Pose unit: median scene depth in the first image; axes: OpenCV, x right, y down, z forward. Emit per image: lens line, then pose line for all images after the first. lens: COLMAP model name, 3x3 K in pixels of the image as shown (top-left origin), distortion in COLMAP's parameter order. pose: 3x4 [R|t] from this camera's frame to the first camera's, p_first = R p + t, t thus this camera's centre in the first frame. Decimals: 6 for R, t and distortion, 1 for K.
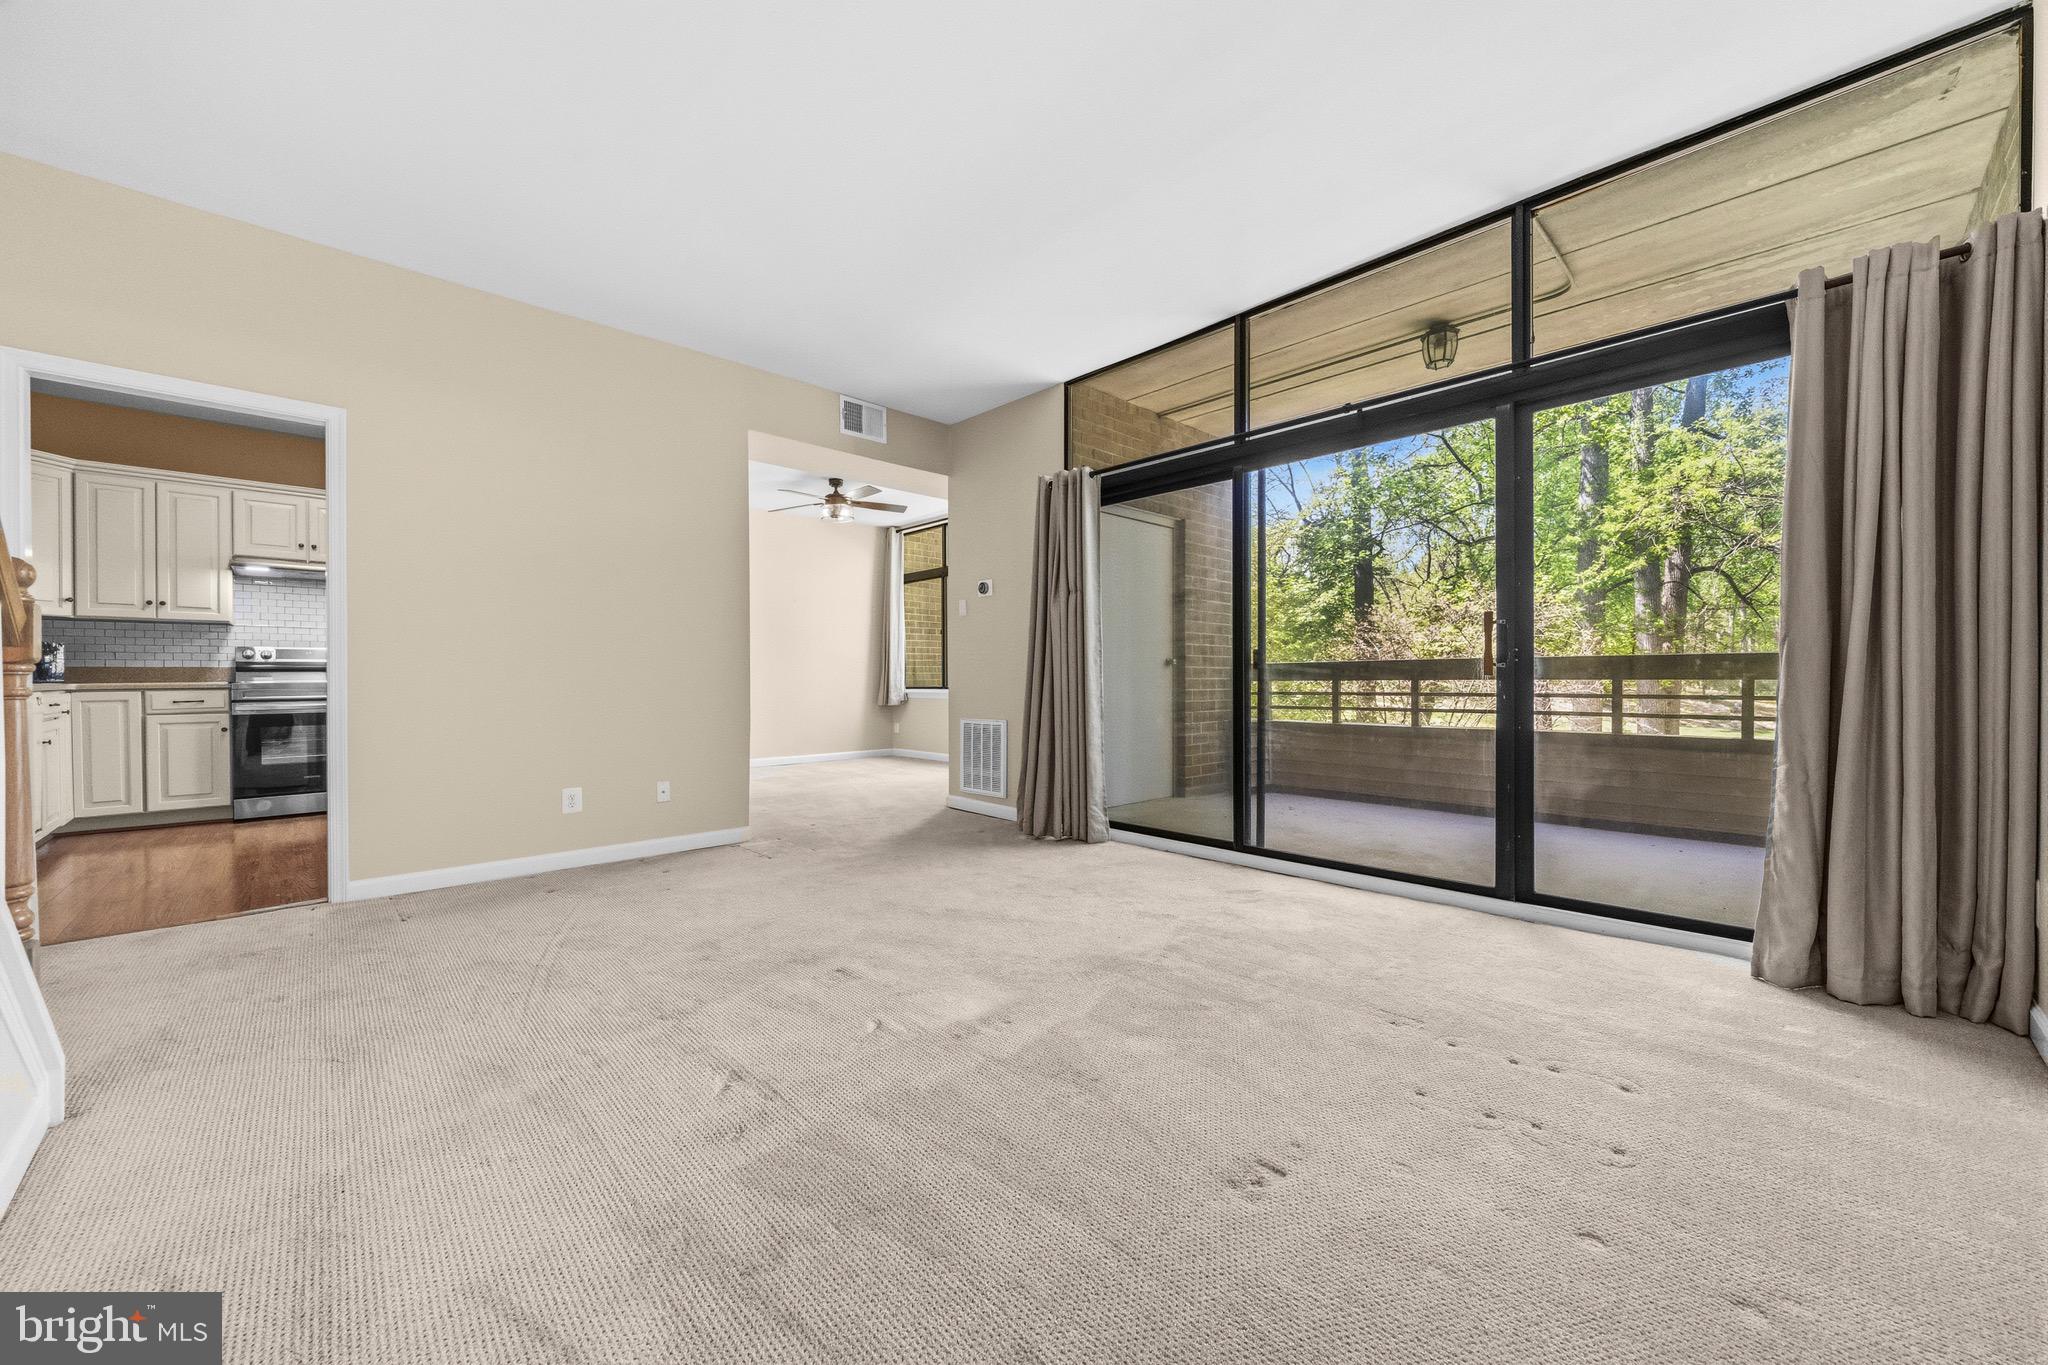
lens RADIAL K [[779.1, 0, 1026.8], [0, 779.1, 680.4], [0, 0, 1]] dist [0.000867, 0.000058]
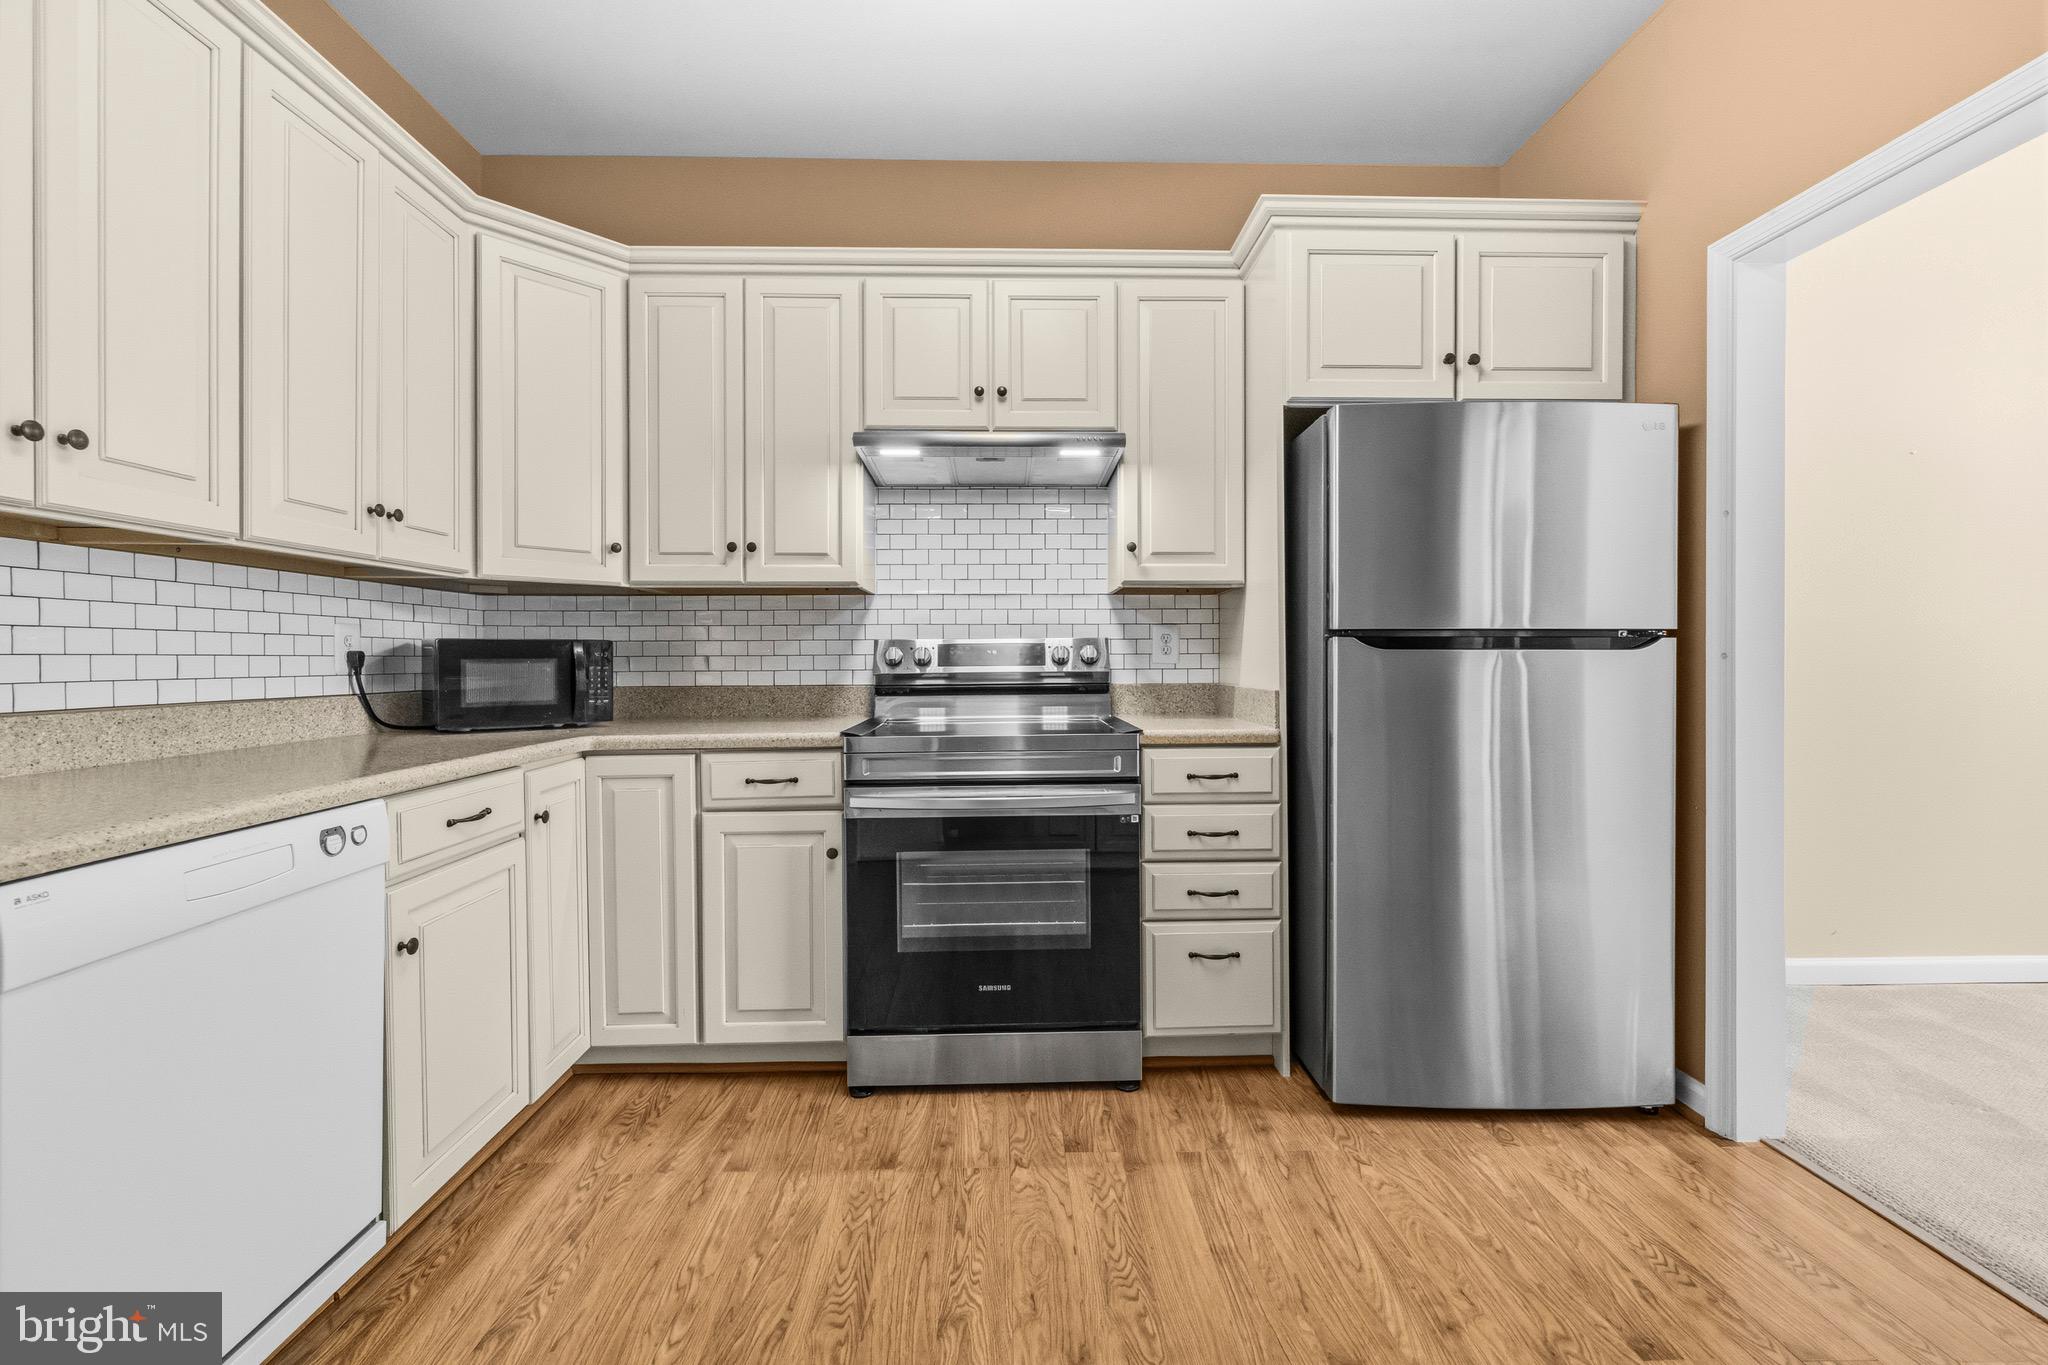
lens RADIAL K [[879.1, 0, 1044.3], [0, 879.1, 650.8], [0, 0, 1]] dist [0.002389, 0.000338]
pose [[0.758317, 0.000032, -0.651886, -0.682752], [-0.001995, 0.999995, -0.002272, -0.040762], [0.651883, 0.003023, 0.758313, 0.761080]]
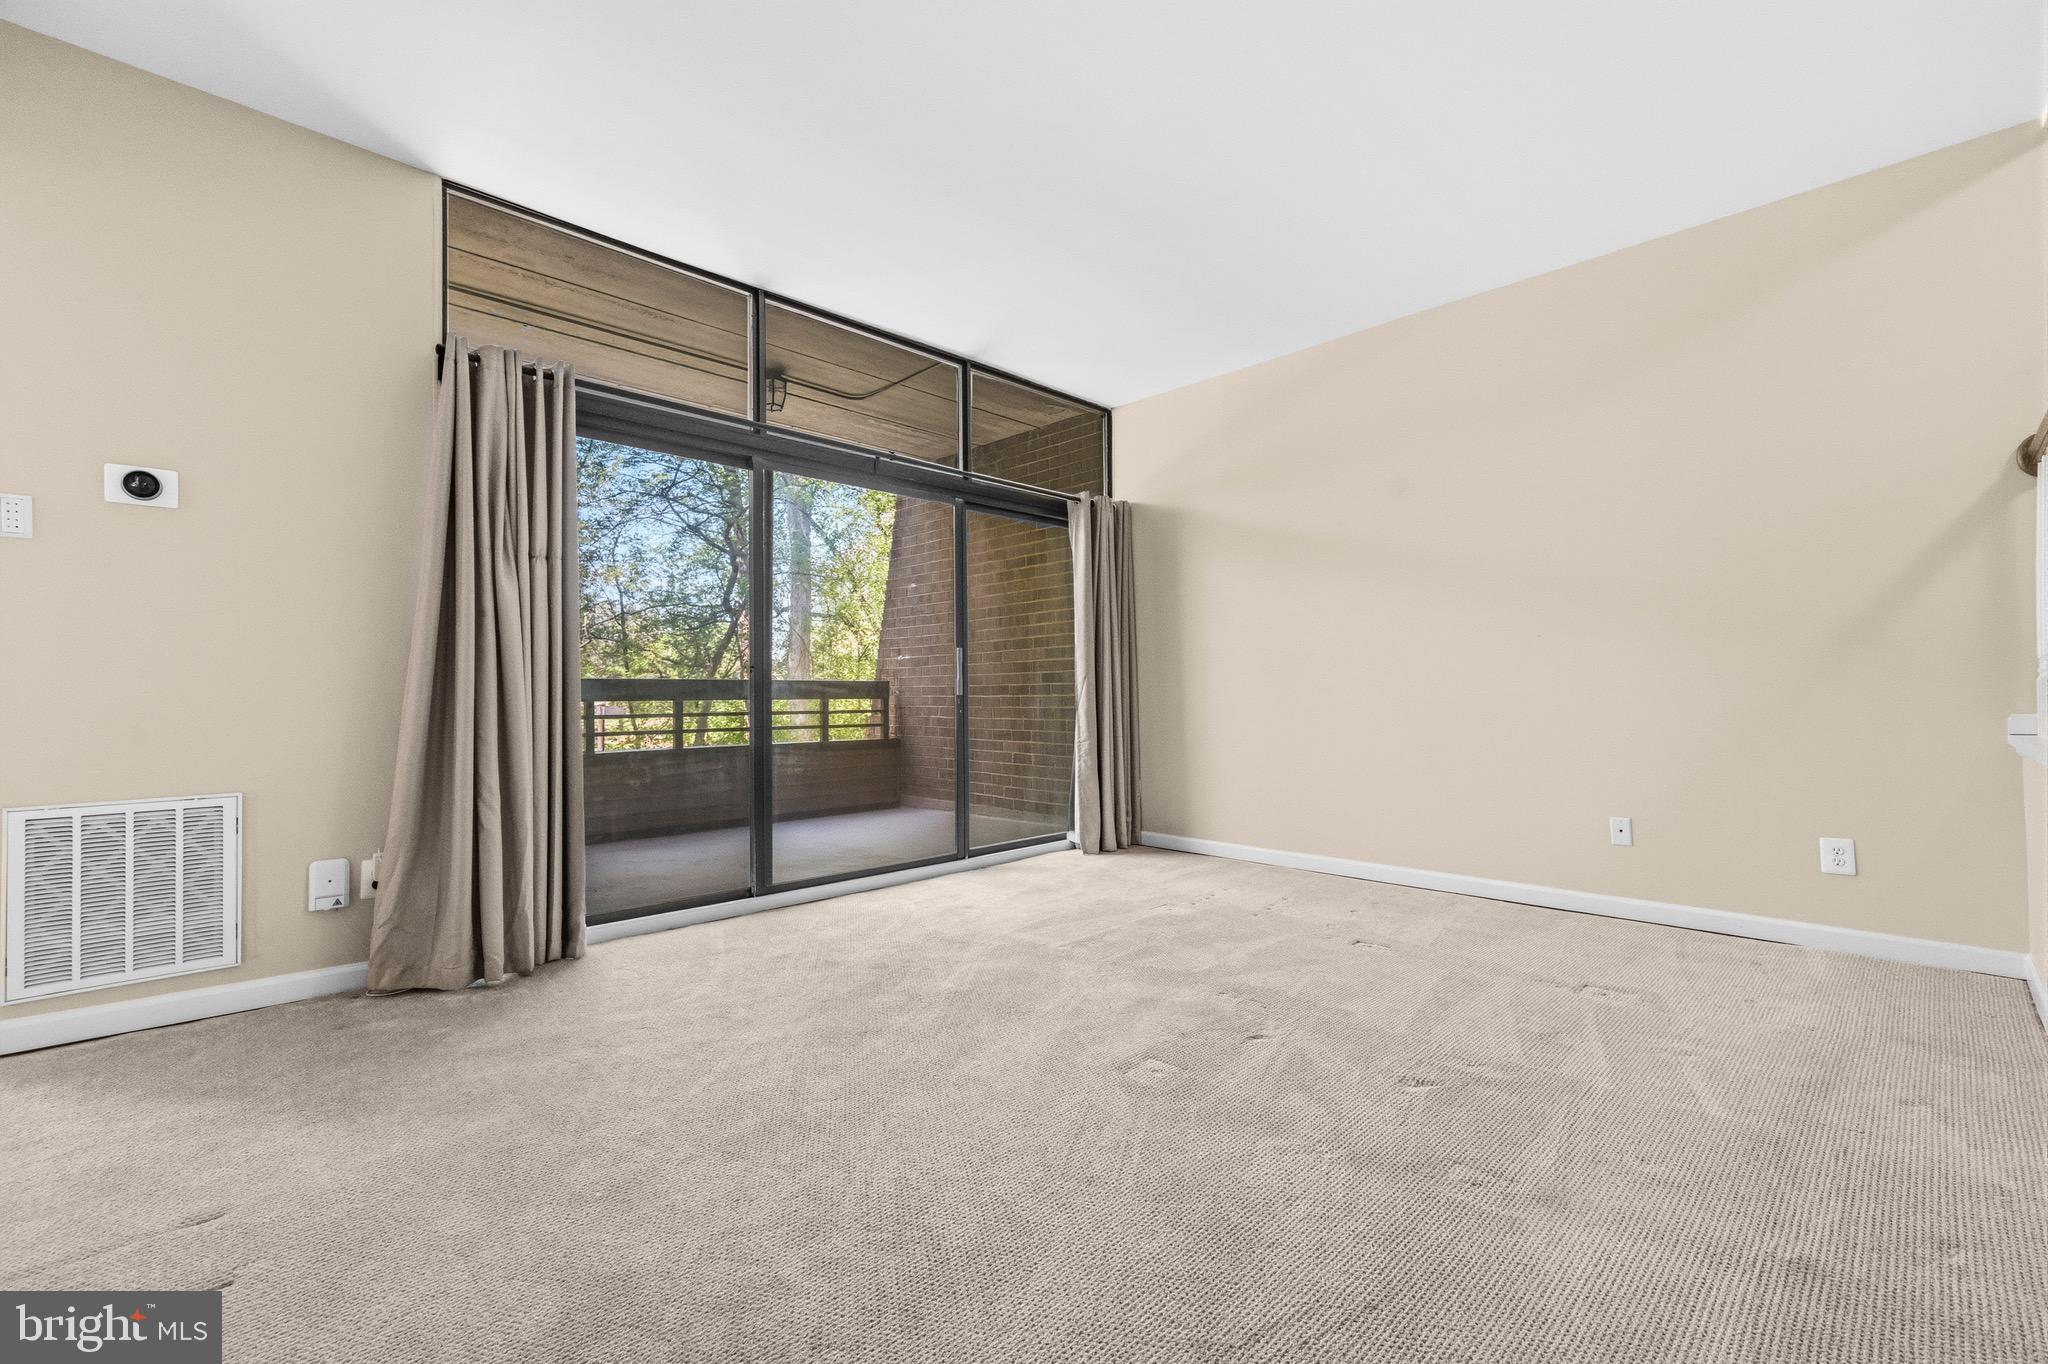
lens RADIAL K [[879.1, 0, 1024.0], [0, 879.1, 682.0], [0, 0, 1]] dist [0.002389, 0.000338]
pose [[-0.029494, 0.018598, 0.999392, -0.576310], [0.006624, 0.999809, -0.018410, -0.000723], [-0.999543, 0.006077, -0.029612, 0.577308]]
